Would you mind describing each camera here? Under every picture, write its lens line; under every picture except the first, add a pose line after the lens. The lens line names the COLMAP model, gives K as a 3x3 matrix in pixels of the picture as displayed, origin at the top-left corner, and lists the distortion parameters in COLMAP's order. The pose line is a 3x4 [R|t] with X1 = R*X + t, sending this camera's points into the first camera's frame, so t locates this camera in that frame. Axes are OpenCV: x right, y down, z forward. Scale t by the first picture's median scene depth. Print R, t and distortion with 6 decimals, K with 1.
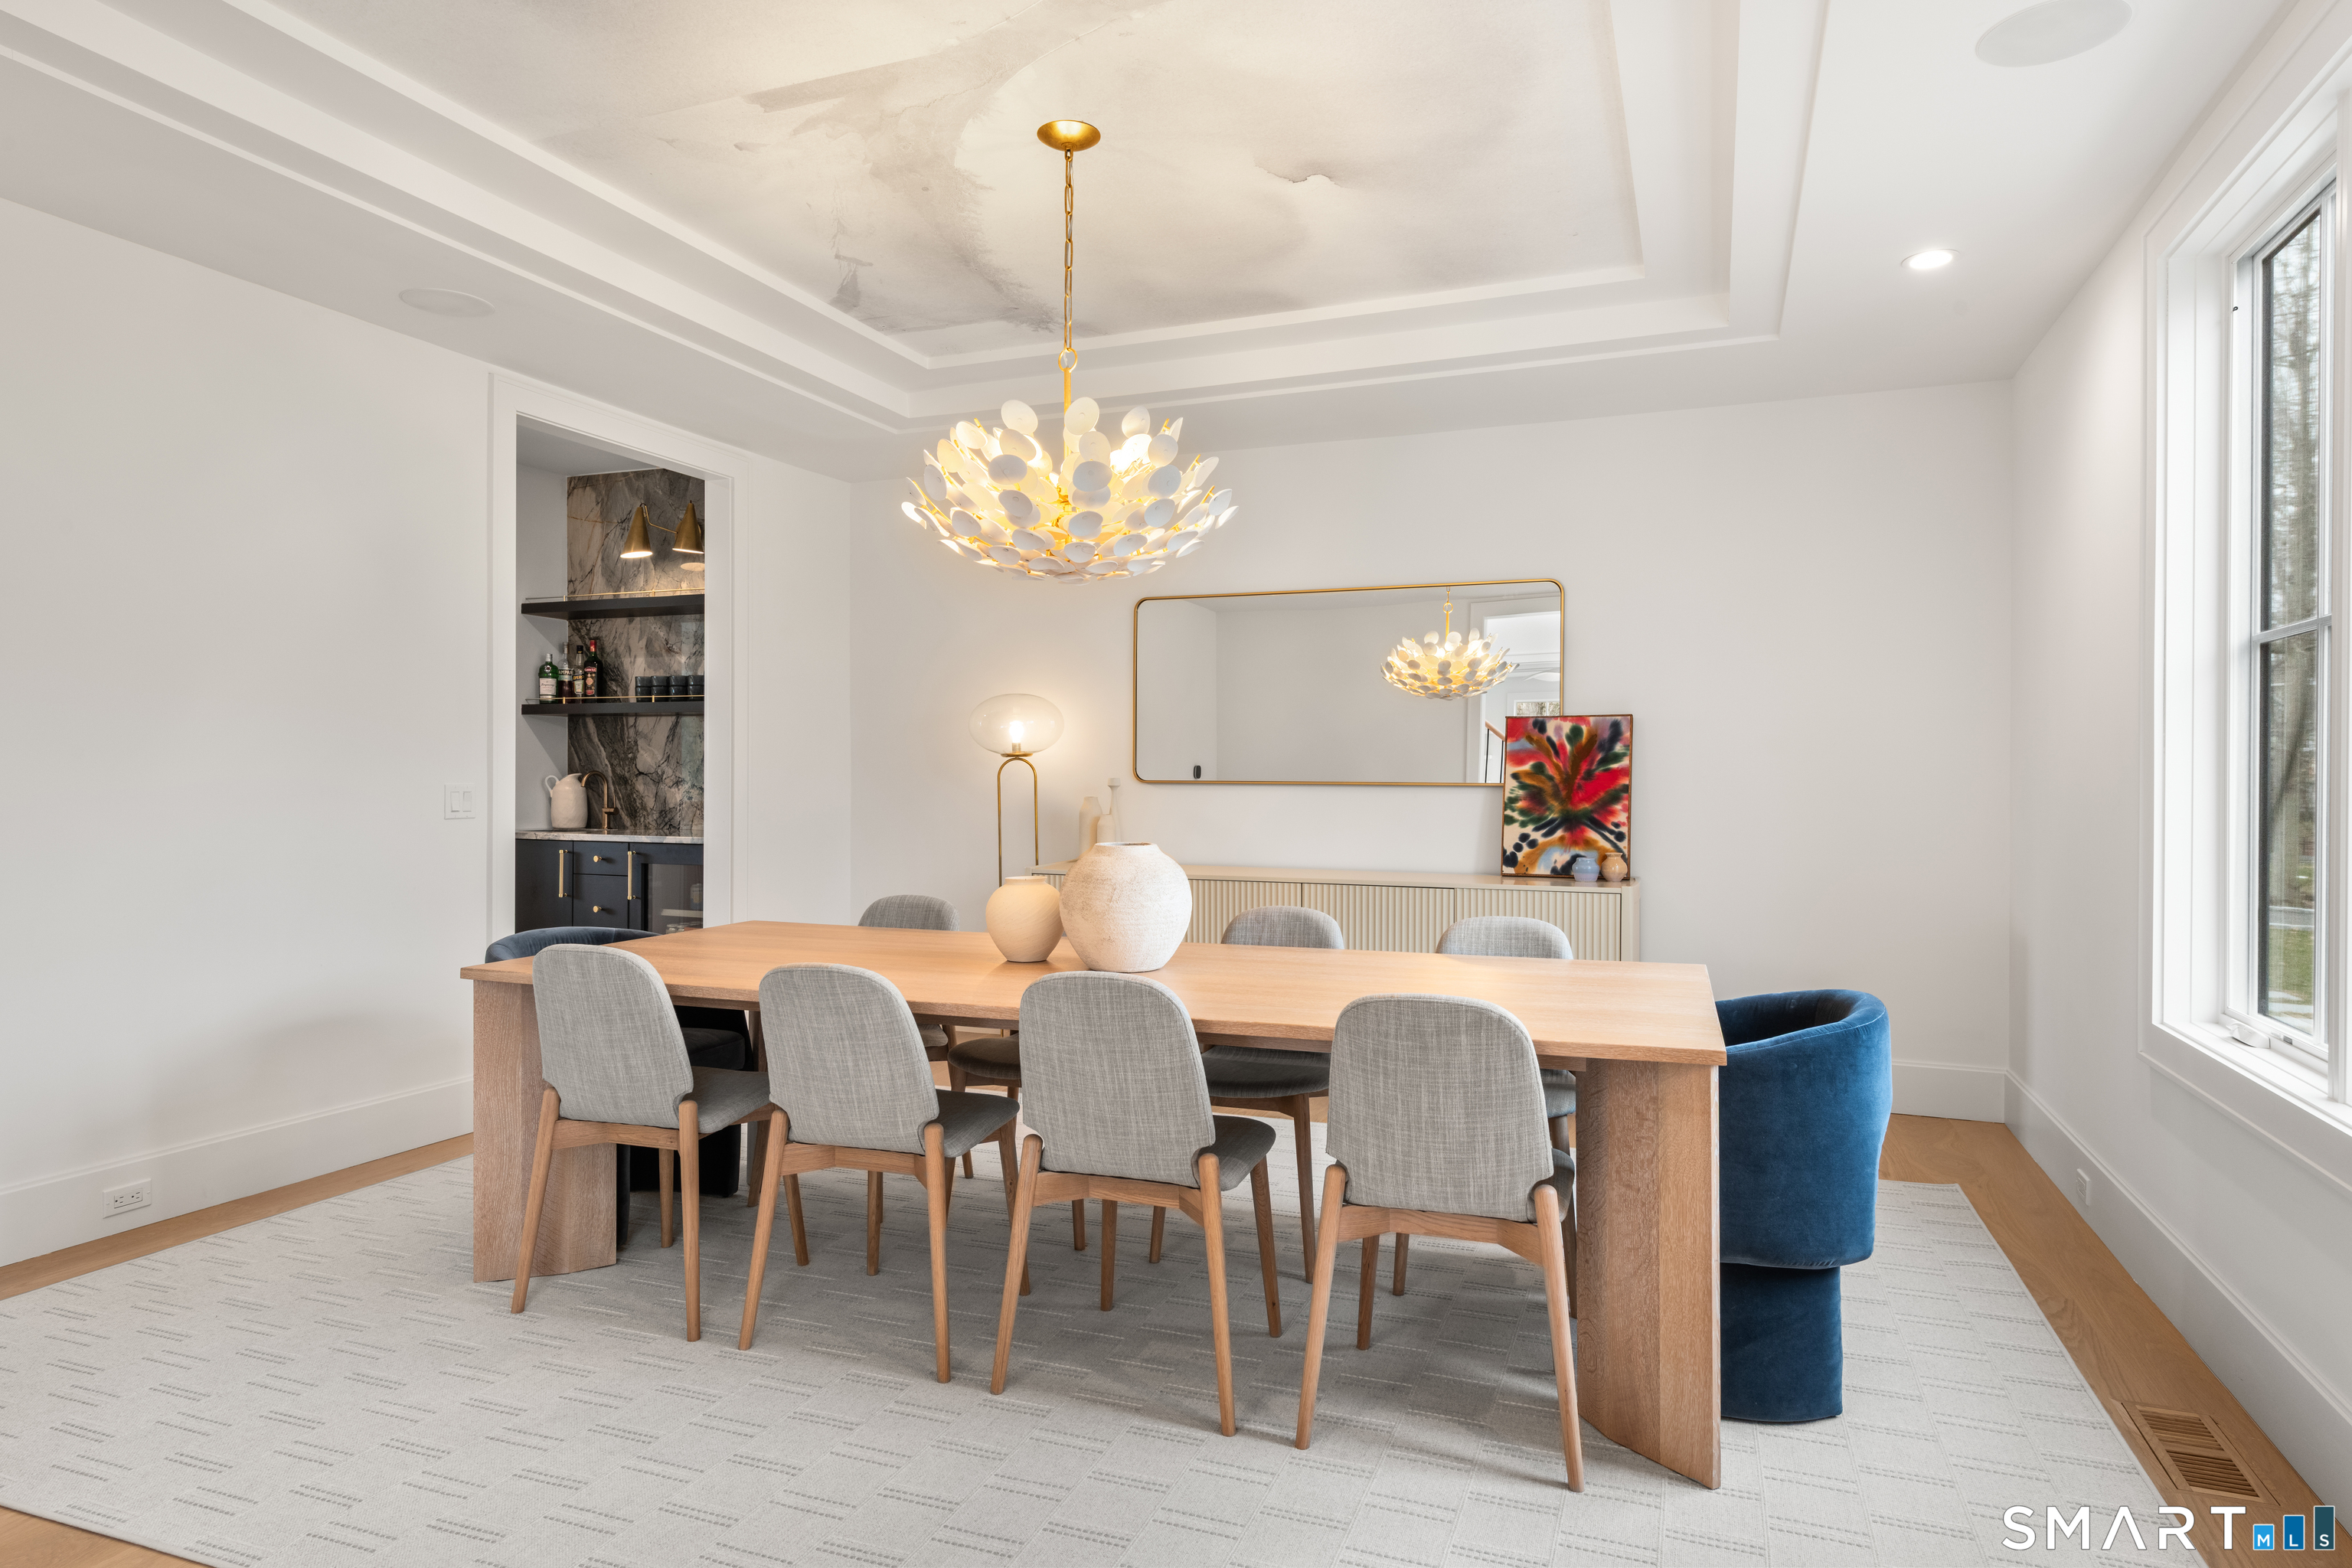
lens RADIAL K [[1318.7, 0, 1189.1], [0, 1318.7, 779.1], [0, 0, 1]] dist [0.010929, -0.001867]
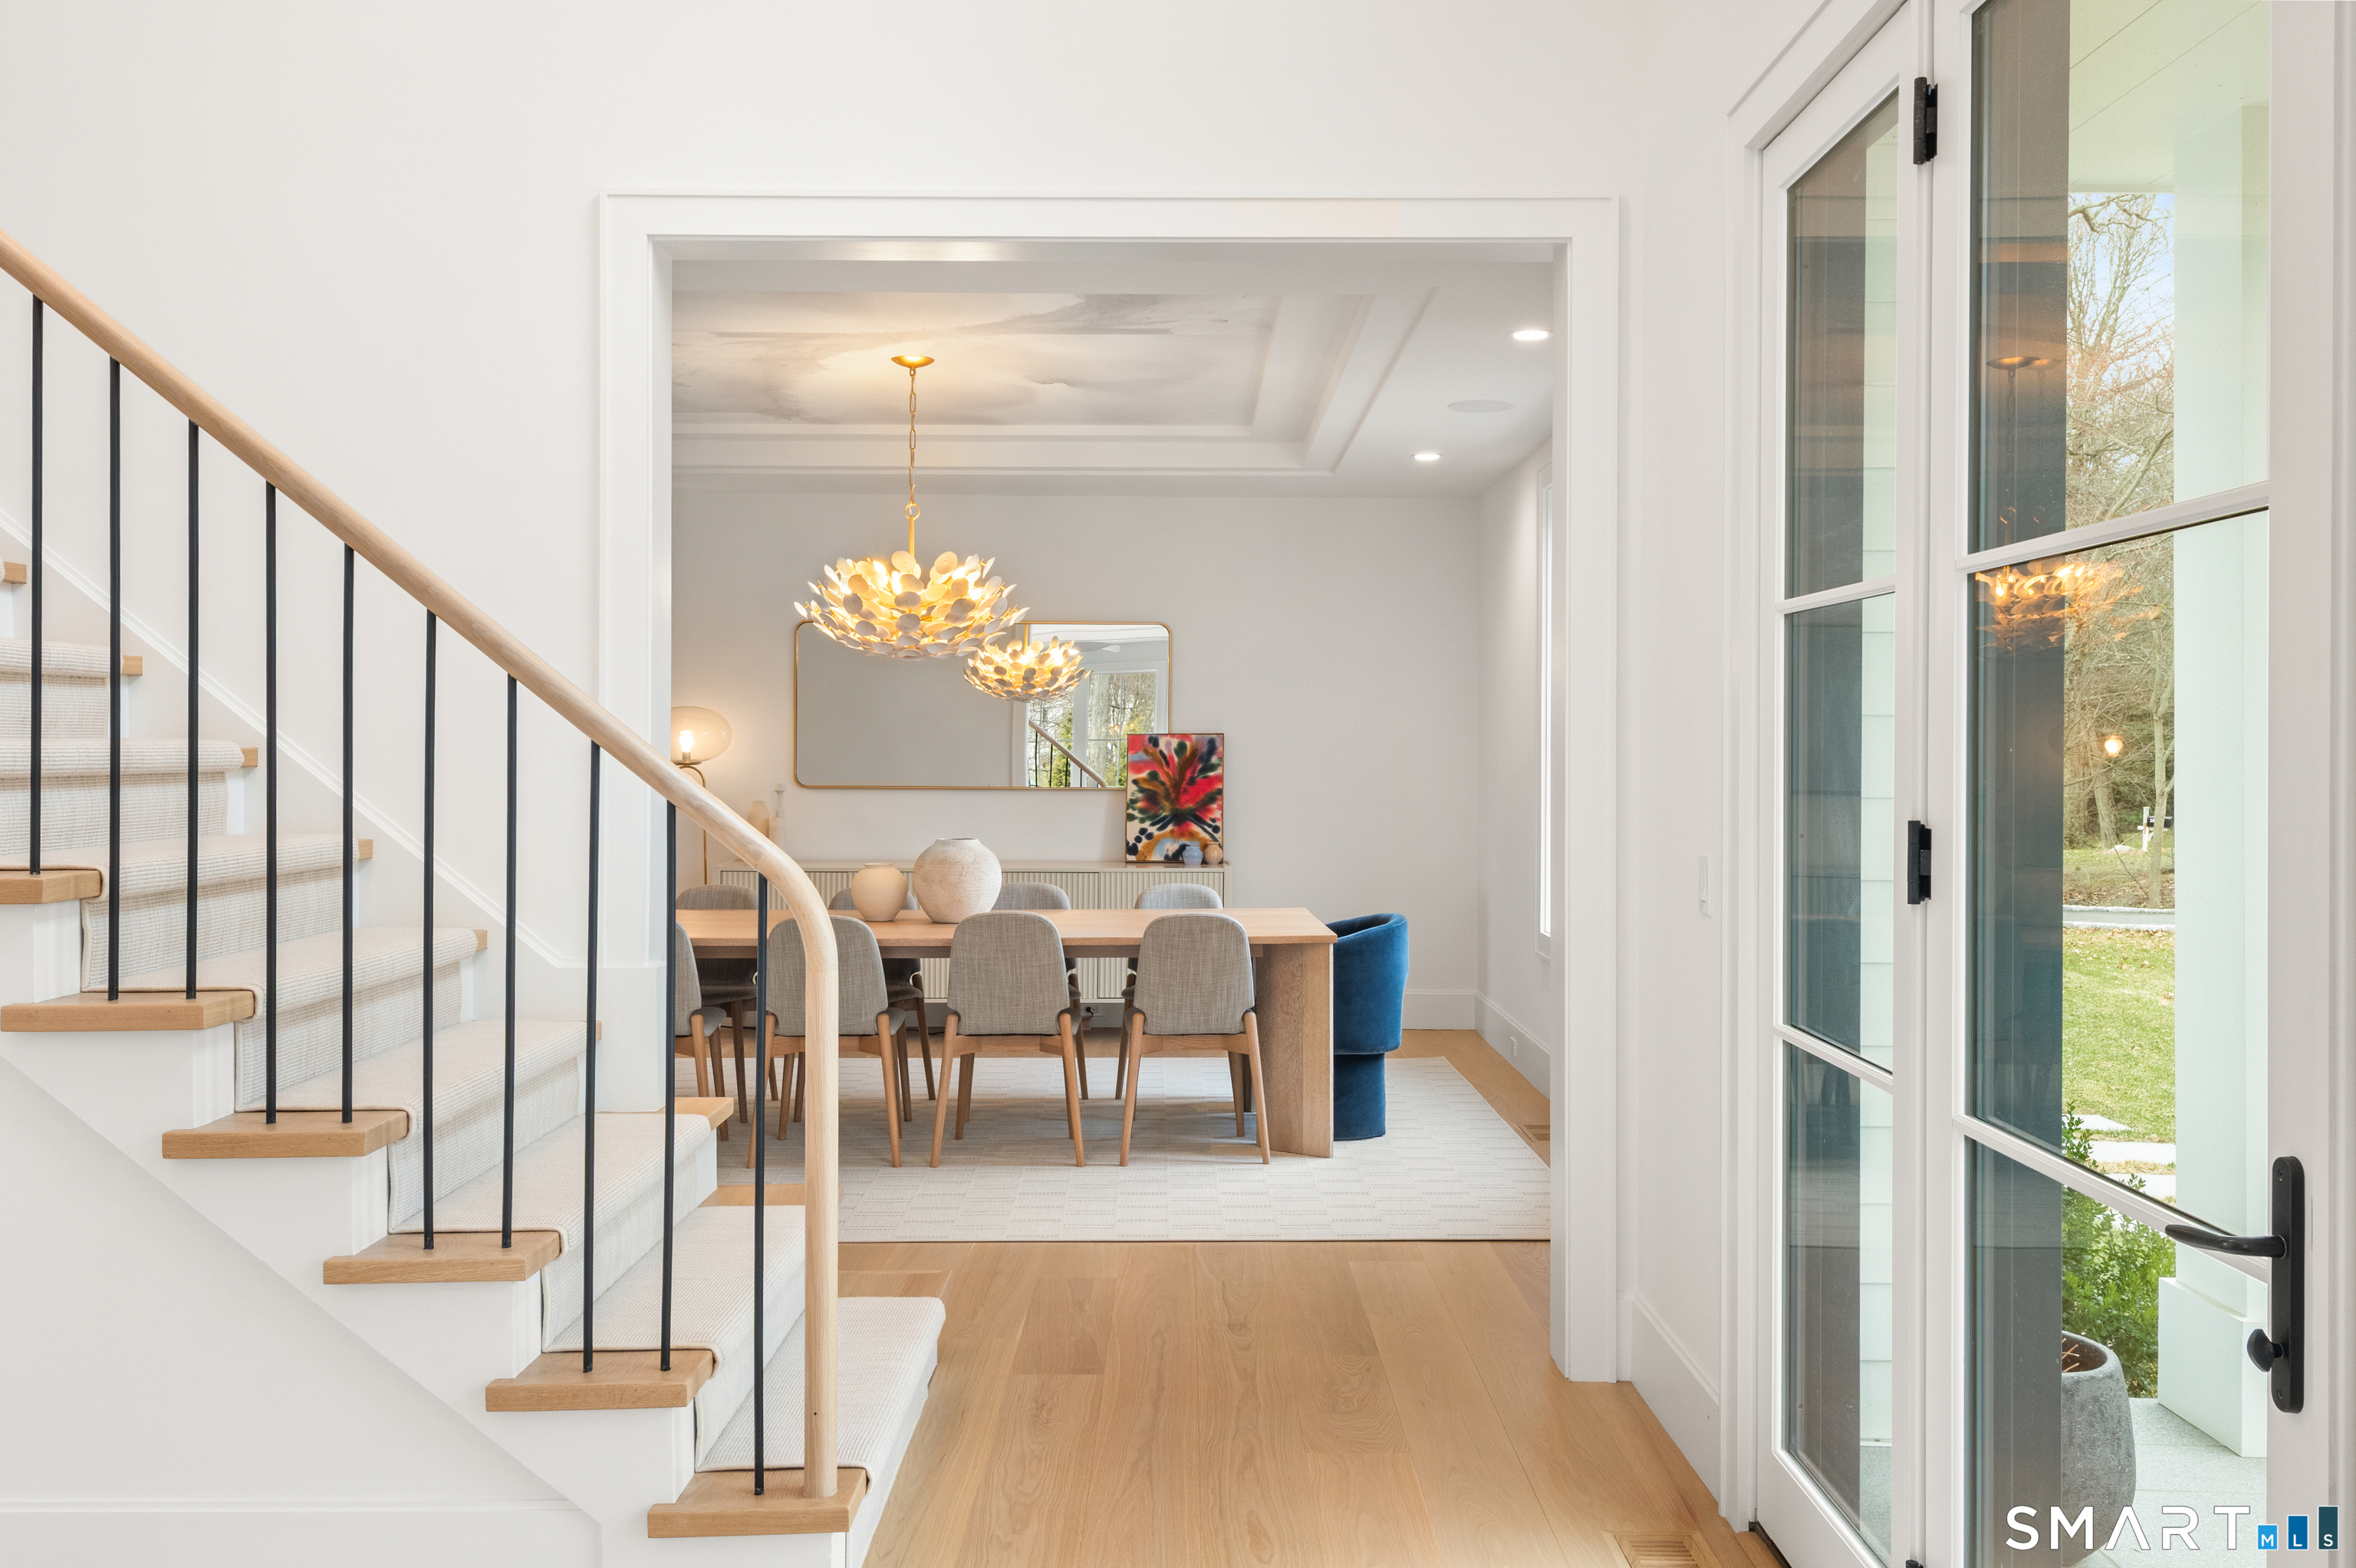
lens RADIAL K [[1884.0, 0, 1182.0], [0, 1884.0, 776.6], [0, 0, 1]] dist [-0.000410, 0.000075]
pose [[0.928747, -0.006189, 0.370663, -0.370691], [0.001778, 0.999923, 0.012241, -0.029059], [-0.370710, -0.010710, 0.928687, -0.664988]]
